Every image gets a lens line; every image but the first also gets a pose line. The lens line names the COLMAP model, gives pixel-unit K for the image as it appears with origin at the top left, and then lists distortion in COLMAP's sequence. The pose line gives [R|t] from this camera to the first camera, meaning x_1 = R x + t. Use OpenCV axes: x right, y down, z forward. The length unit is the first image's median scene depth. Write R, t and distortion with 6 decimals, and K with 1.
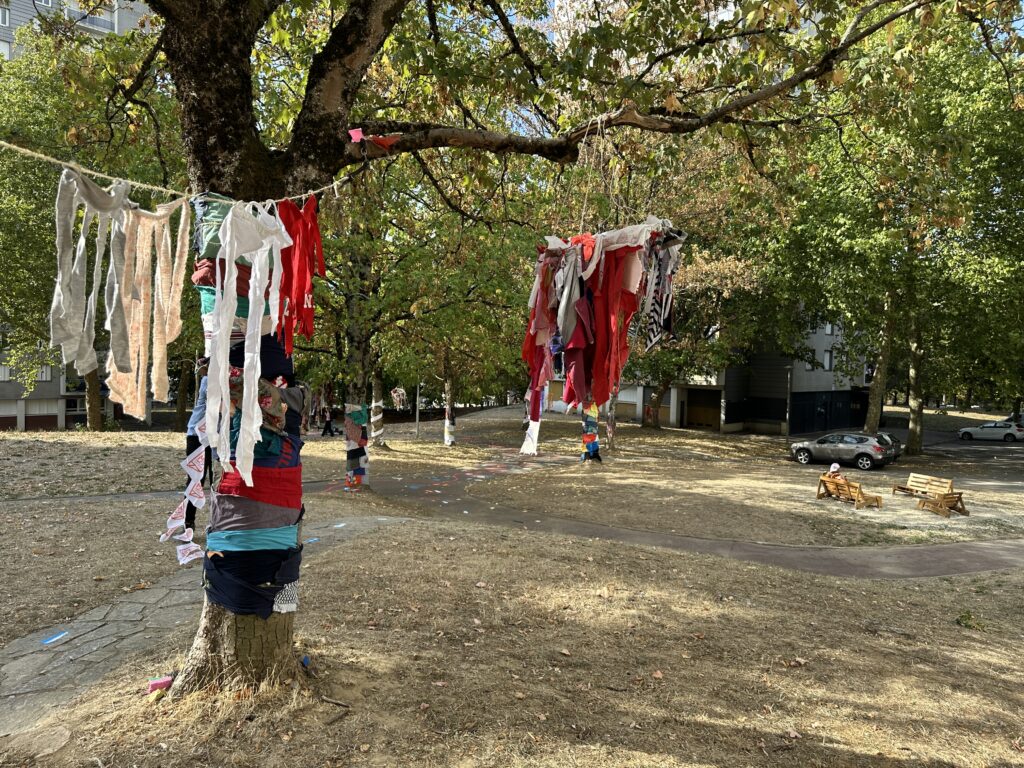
lens RADIAL K [[729.5, 0, 507.8], [0, 729.5, 387.0], [0, 0, 1]] dist [0.017509, -0.019787]
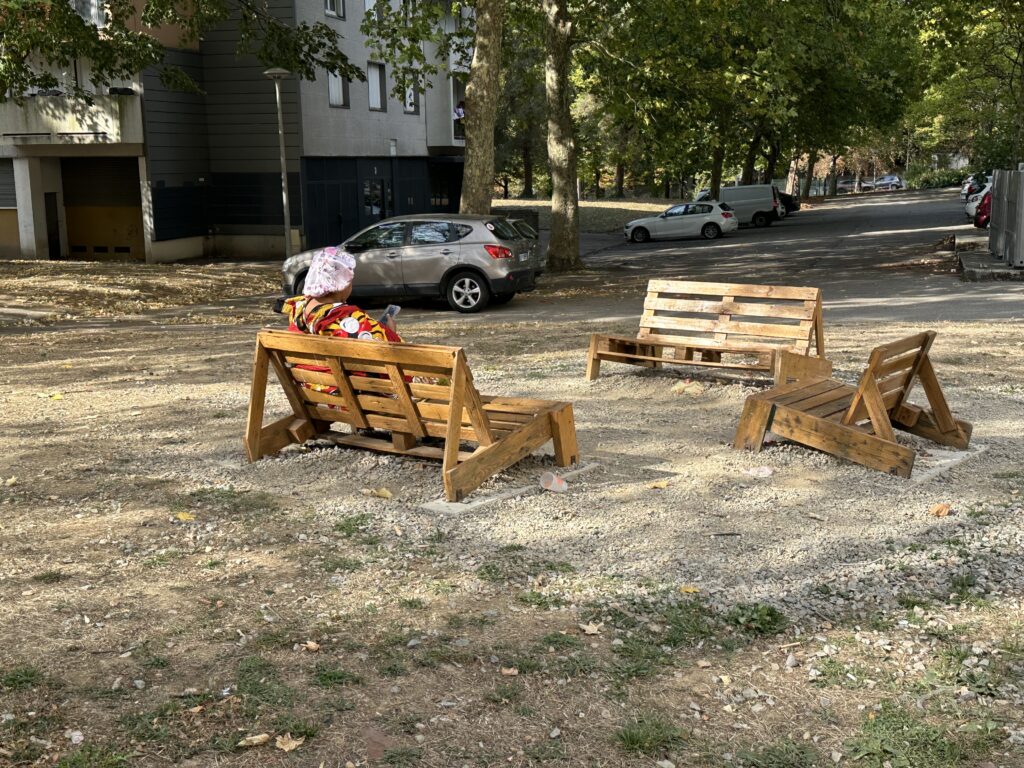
lens RADIAL K [[1279.3, 0, 510.7], [0, 1279.3, 385.2], [0, 0, 1]] dist [0.120201, 0.000000]
pose [[0.877569, -0.121801, 0.463721, 0.200079], [0.059241, 0.987328, 0.147220, 0.055836], [-0.475777, -0.101724, 0.873664, 0.417347]]
